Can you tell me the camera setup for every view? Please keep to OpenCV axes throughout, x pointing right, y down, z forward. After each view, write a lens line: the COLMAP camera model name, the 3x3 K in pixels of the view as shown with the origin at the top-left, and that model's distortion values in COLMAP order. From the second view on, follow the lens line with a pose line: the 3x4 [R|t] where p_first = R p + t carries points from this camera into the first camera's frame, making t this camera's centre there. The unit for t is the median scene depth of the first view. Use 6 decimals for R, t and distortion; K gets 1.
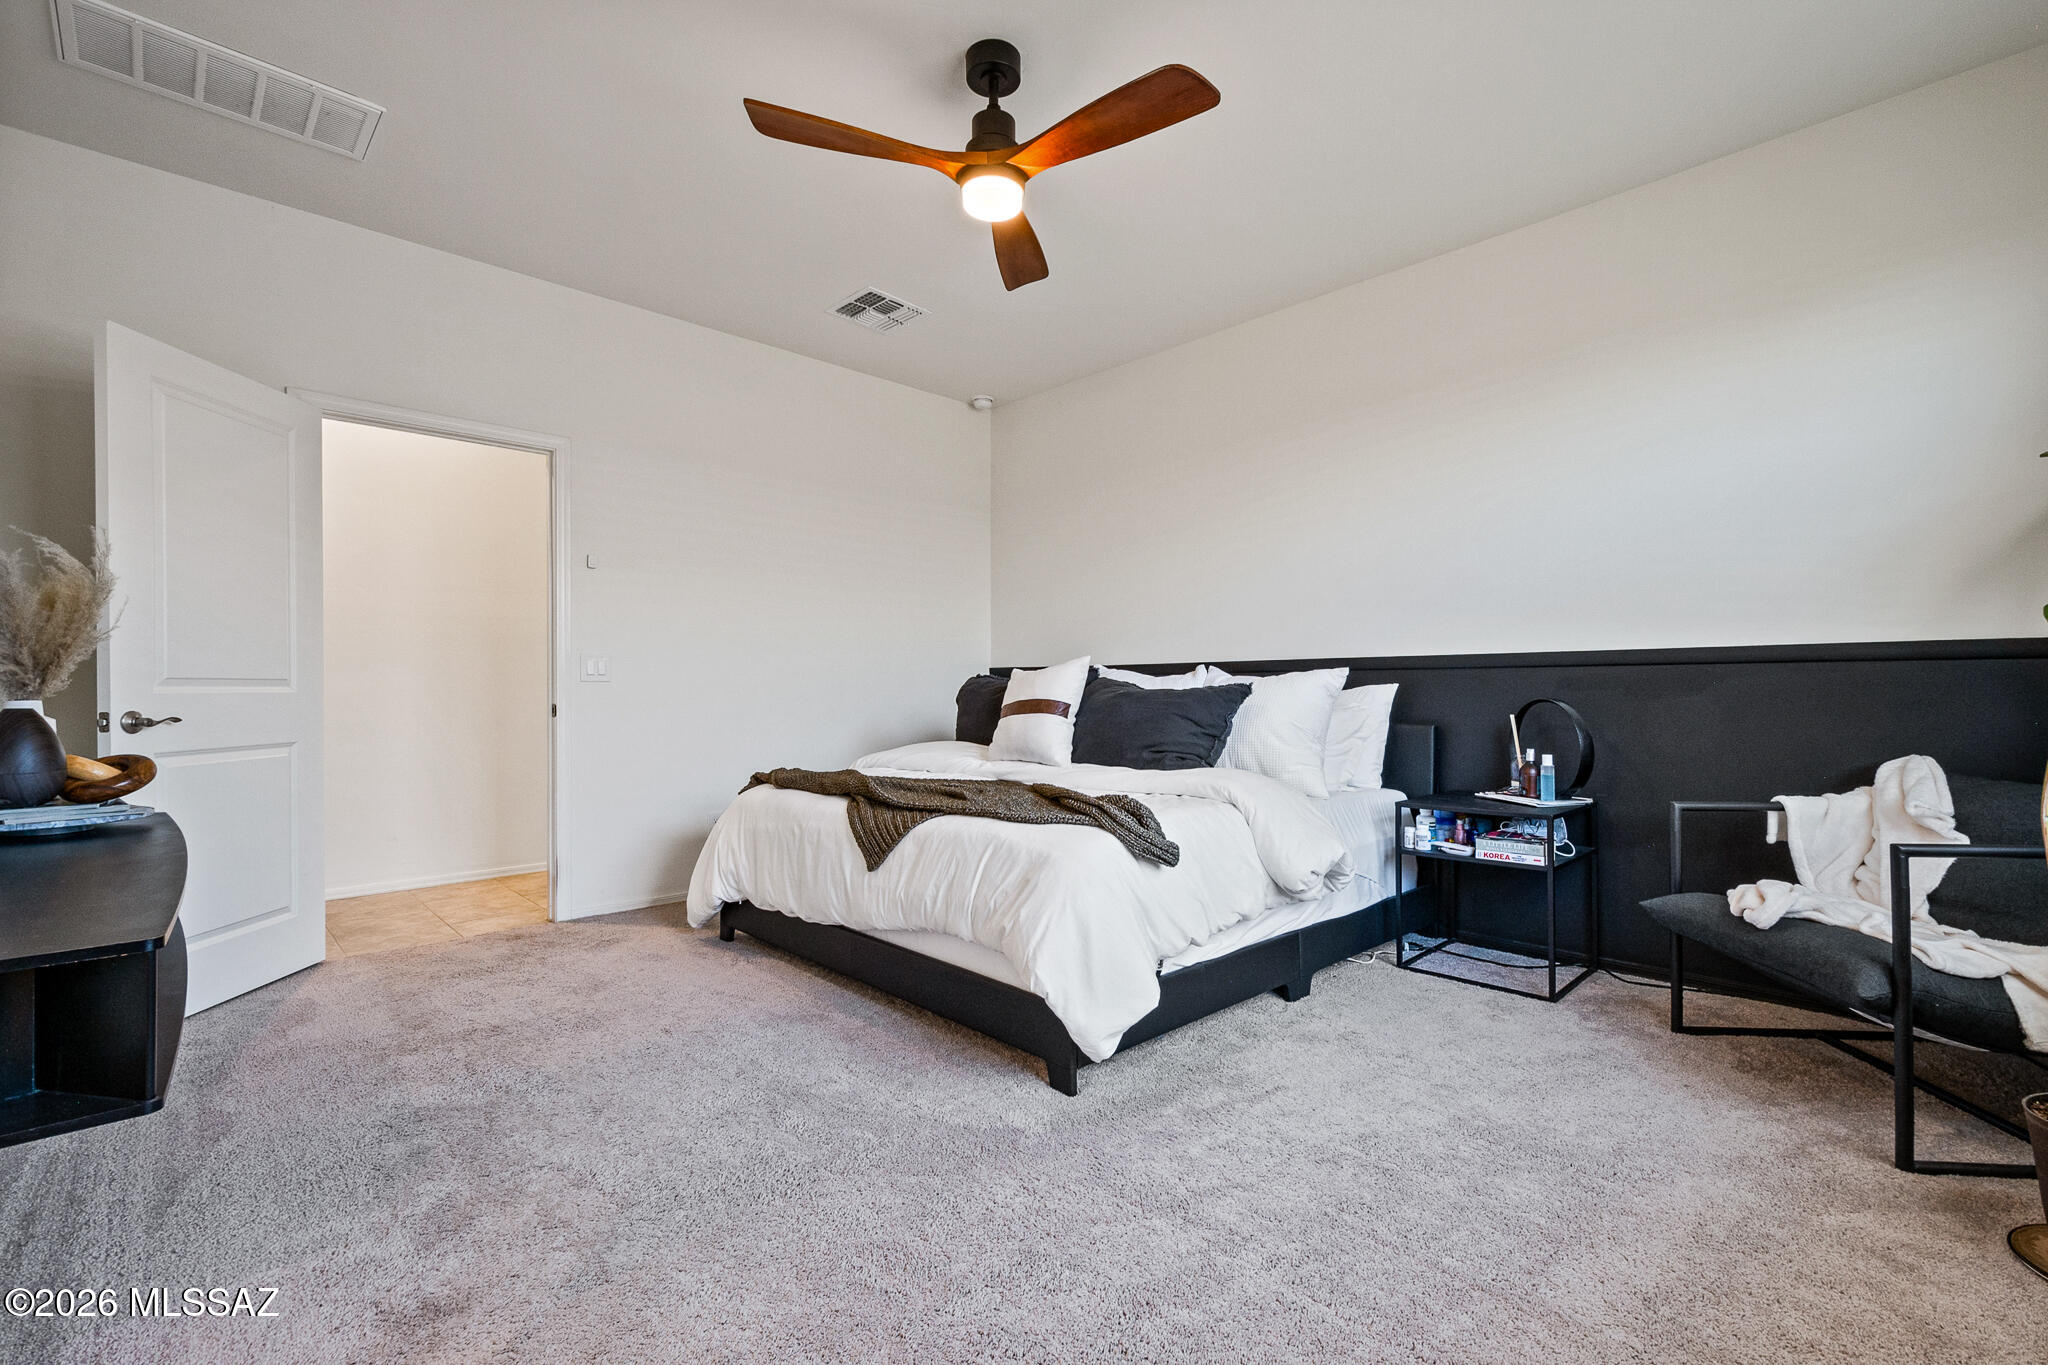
lens RADIAL K [[892.5, 0, 1024.0], [0, 892.5, 682.5], [0, 0, 1]] dist [0.109596, 0.000175]
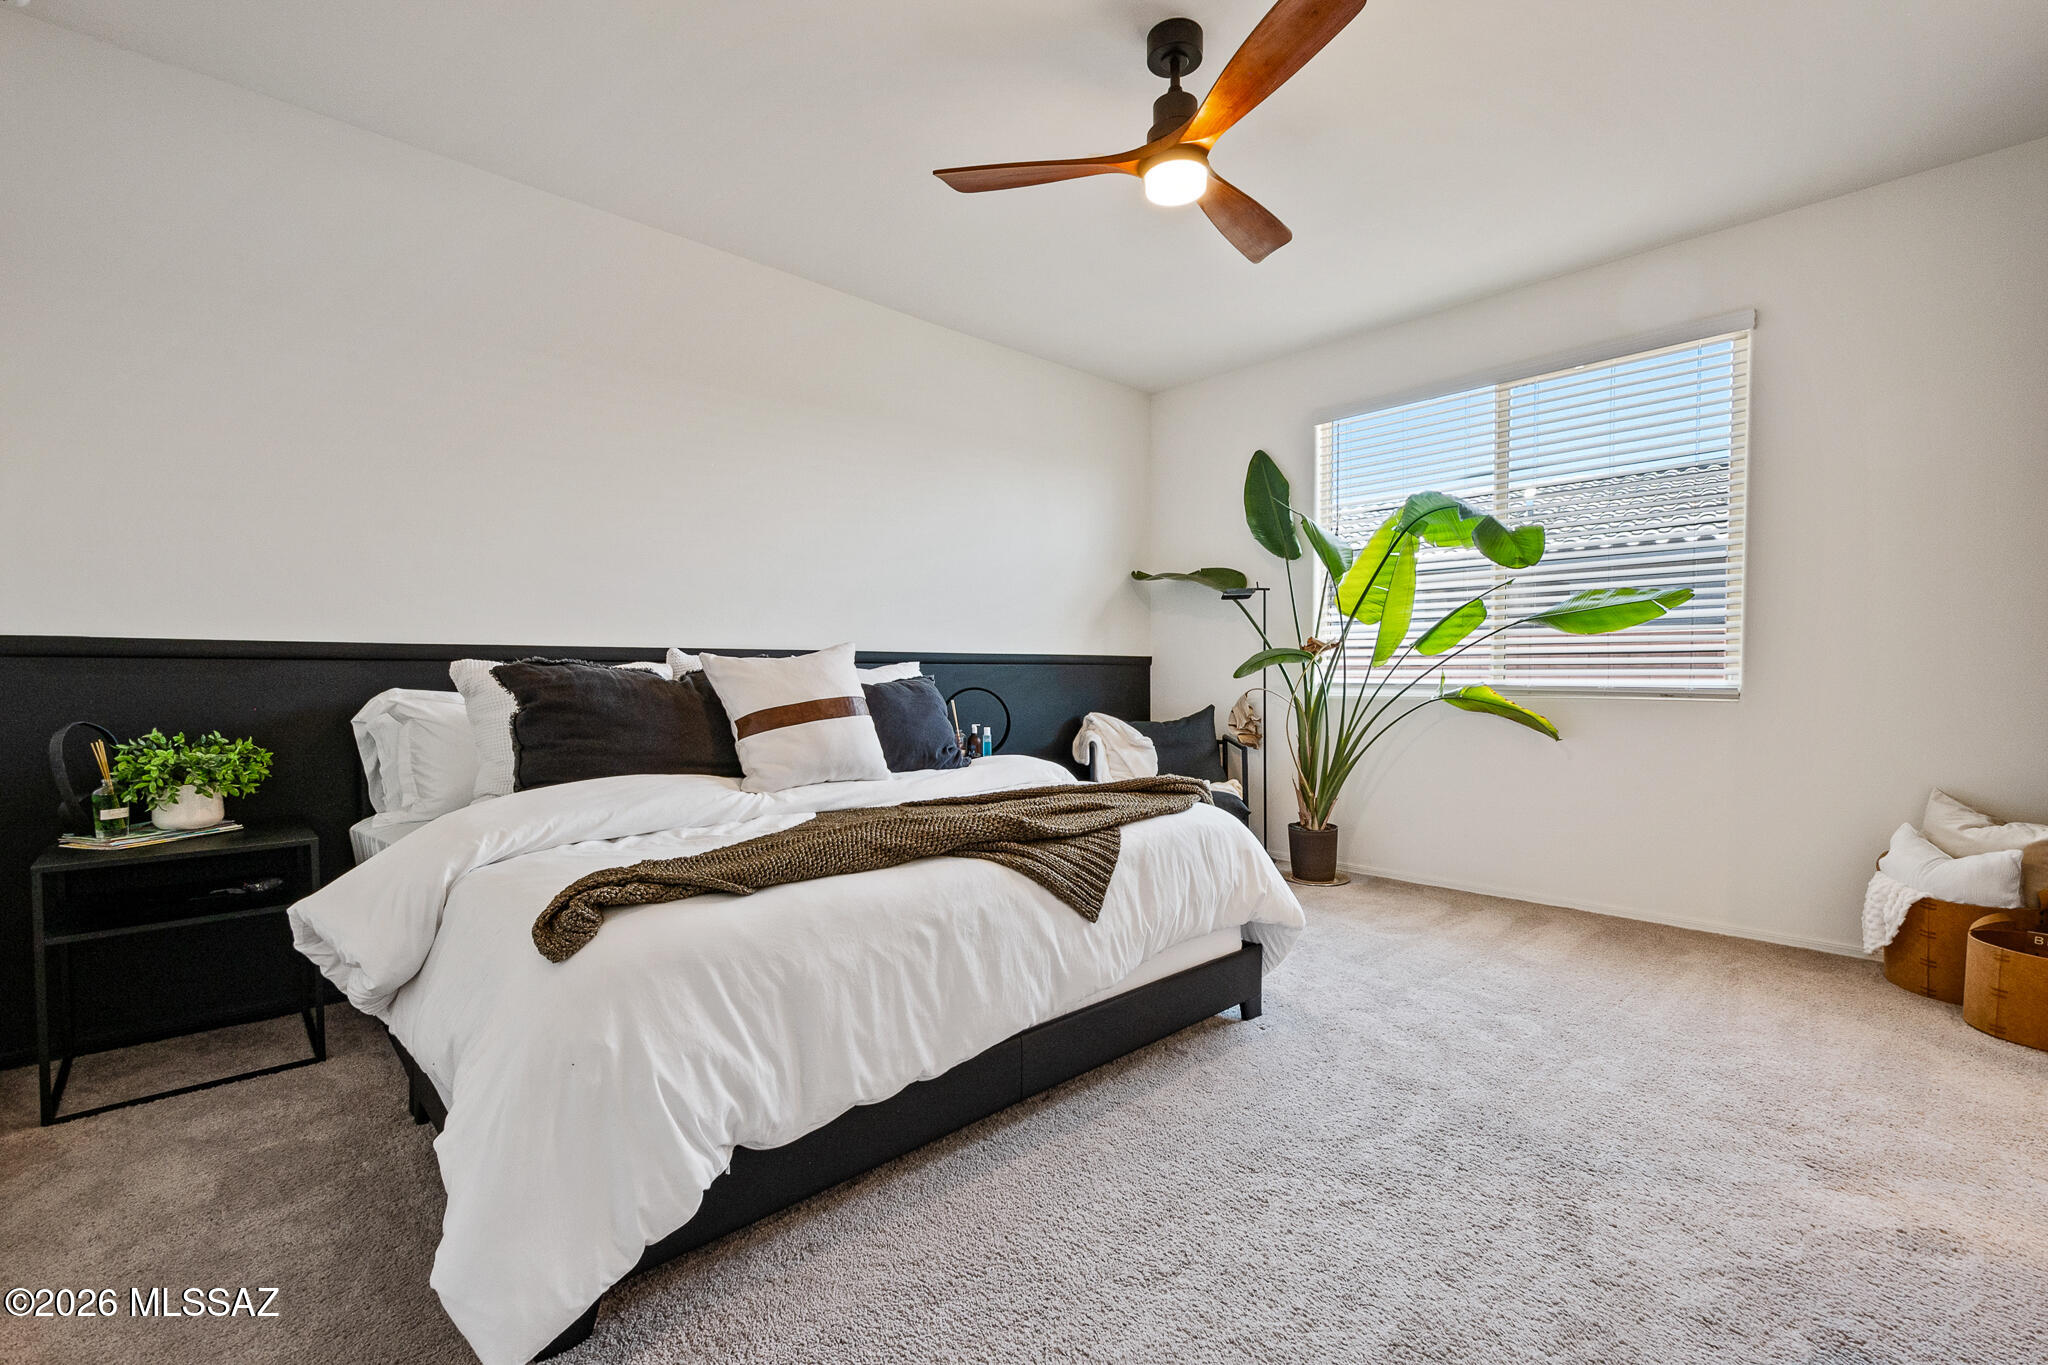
lens RADIAL K [[892.5, 0, 1024.0], [0, 892.5, 682.5], [0, 0, 1]] dist [0.109596, 0.000175]
pose [[0.019184, -0.003115, 0.999811, -0.835041], [0.001214, 0.999994, 0.003092, 0.004999], [-0.999815, 0.001154, 0.019187, 0.936172]]
